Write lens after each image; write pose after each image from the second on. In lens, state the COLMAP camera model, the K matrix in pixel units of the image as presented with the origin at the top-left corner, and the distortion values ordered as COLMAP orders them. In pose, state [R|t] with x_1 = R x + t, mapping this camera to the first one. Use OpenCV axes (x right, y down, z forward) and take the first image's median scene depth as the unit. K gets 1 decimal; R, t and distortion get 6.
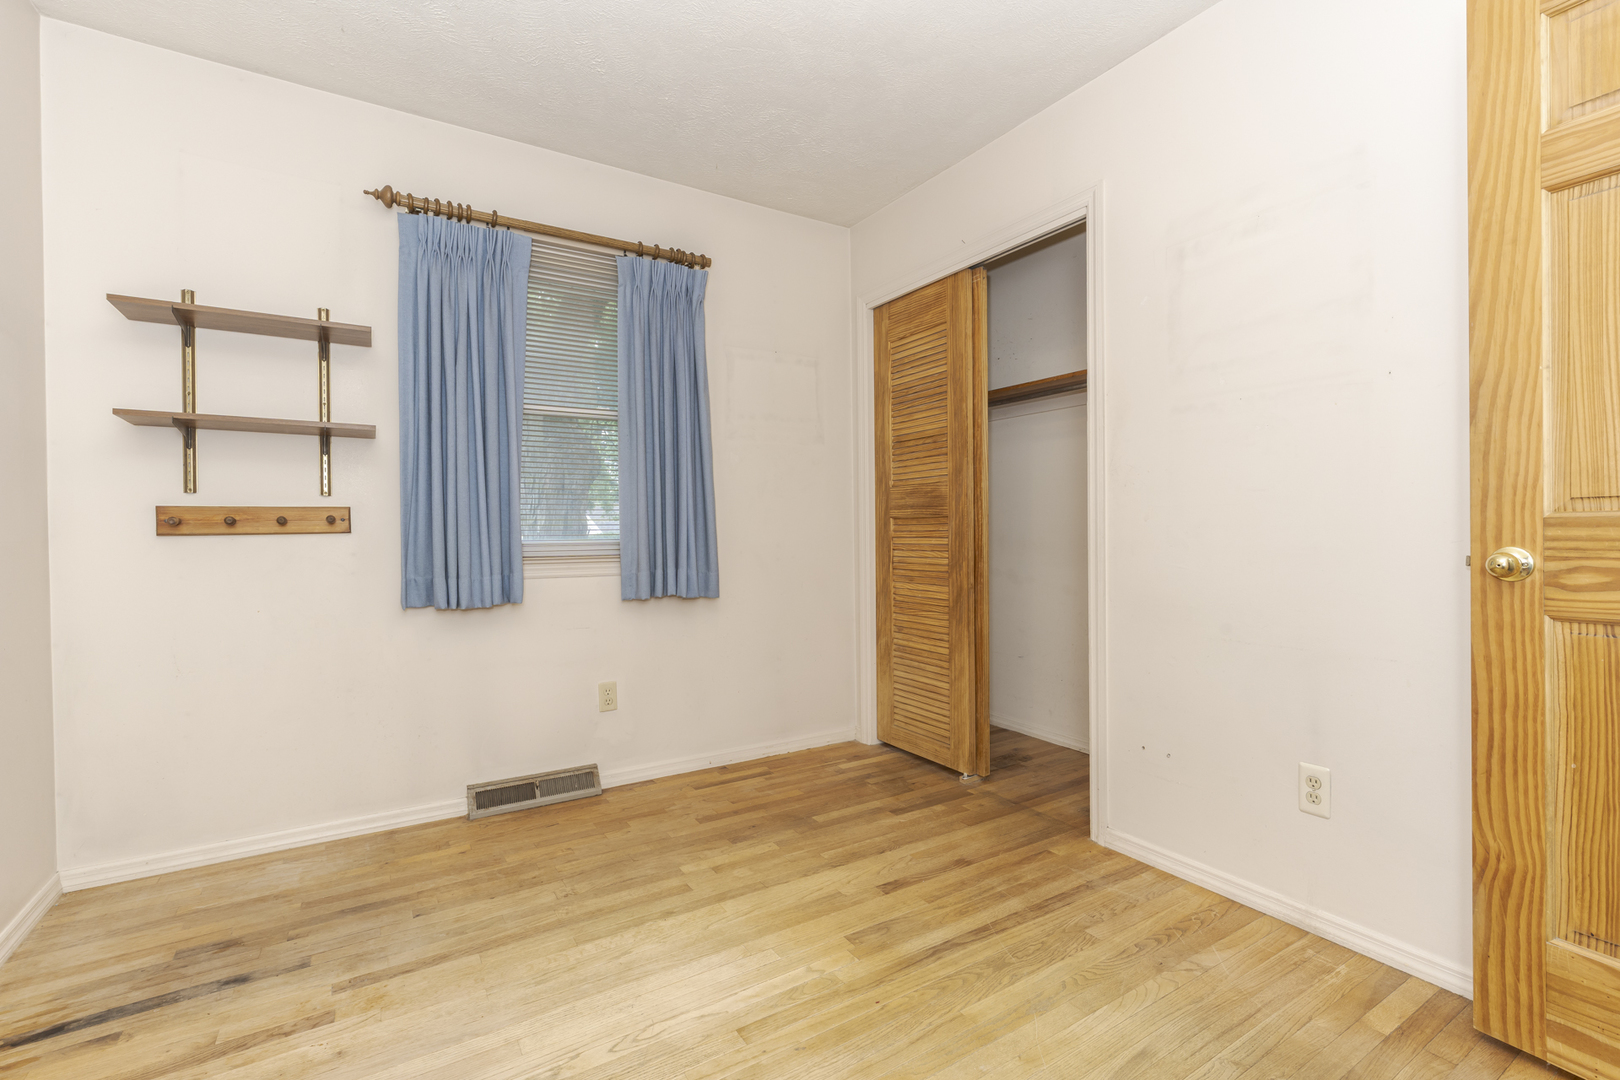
lens RADIAL K [[723.0, 0, 817.4], [0, 723.0, 529.0], [0, 0, 1]] dist [0.001186, 0.000408]
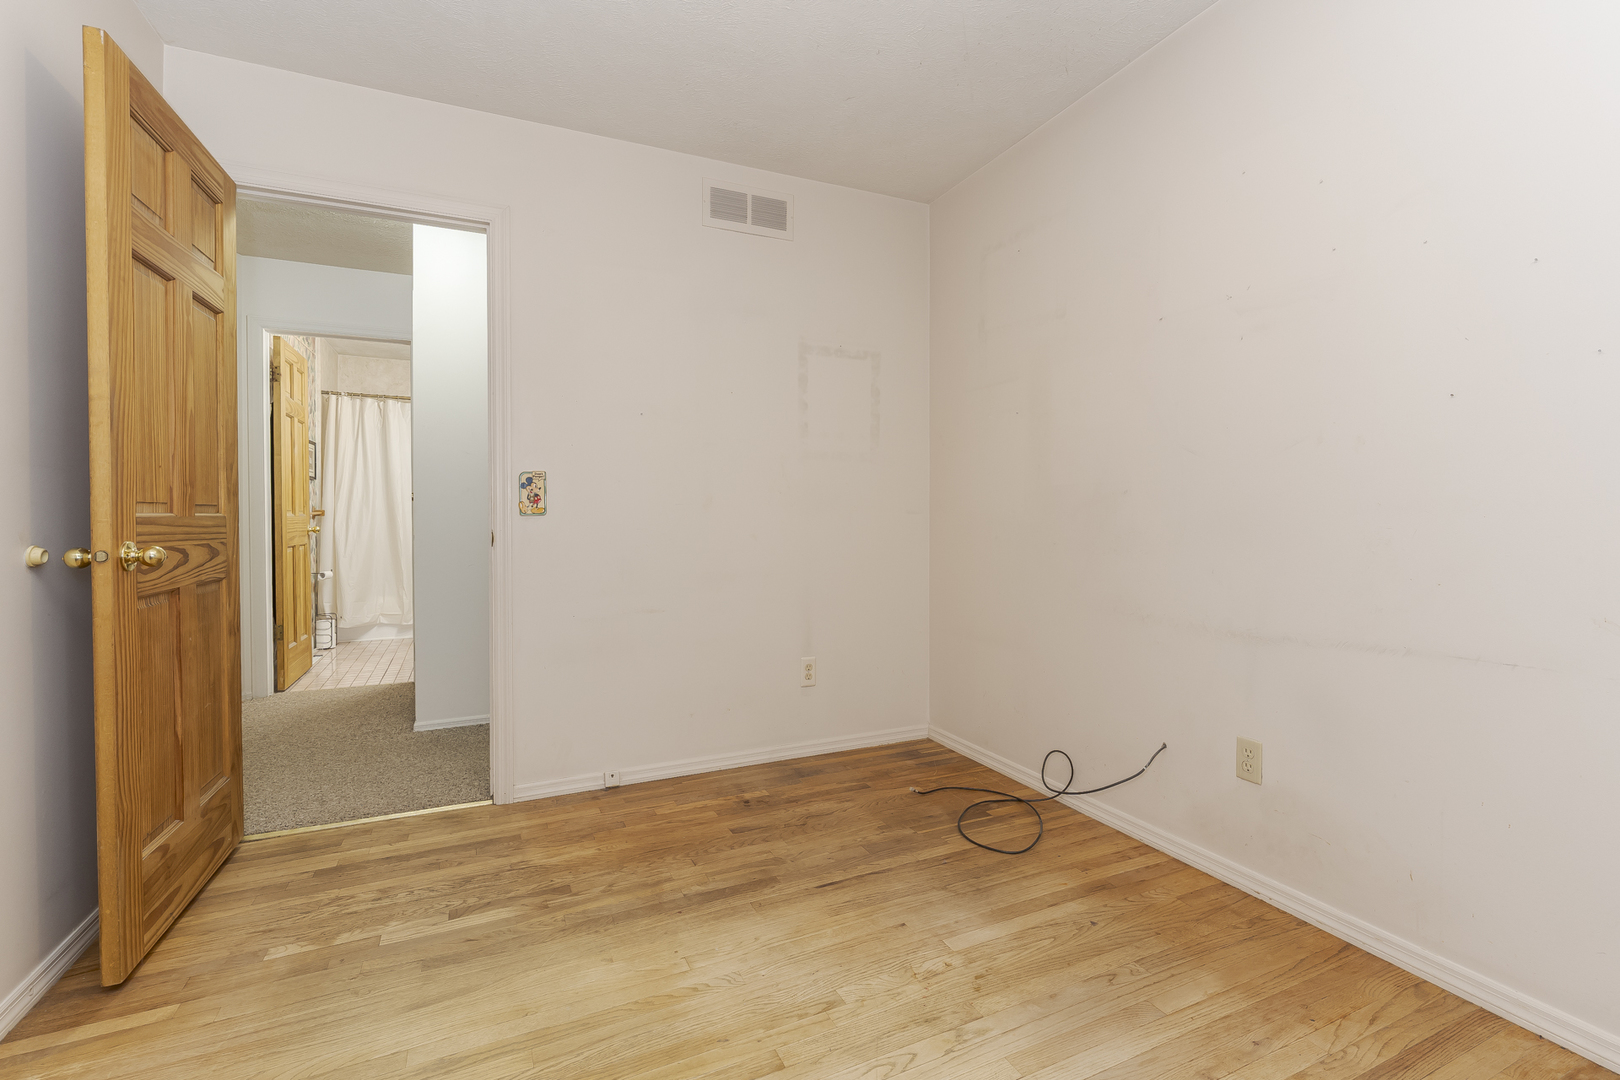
lens RADIAL K [[723.0, 0, 817.4], [0, 723.0, 529.0], [0, 0, 1]] dist [0.001186, 0.000408]
pose [[-0.992104, 0.011686, 0.124869, -0.282788], [0.013561, 0.999808, 0.014178, 0.002150], [-0.124679, 0.015759, -0.992072, 1.944816]]
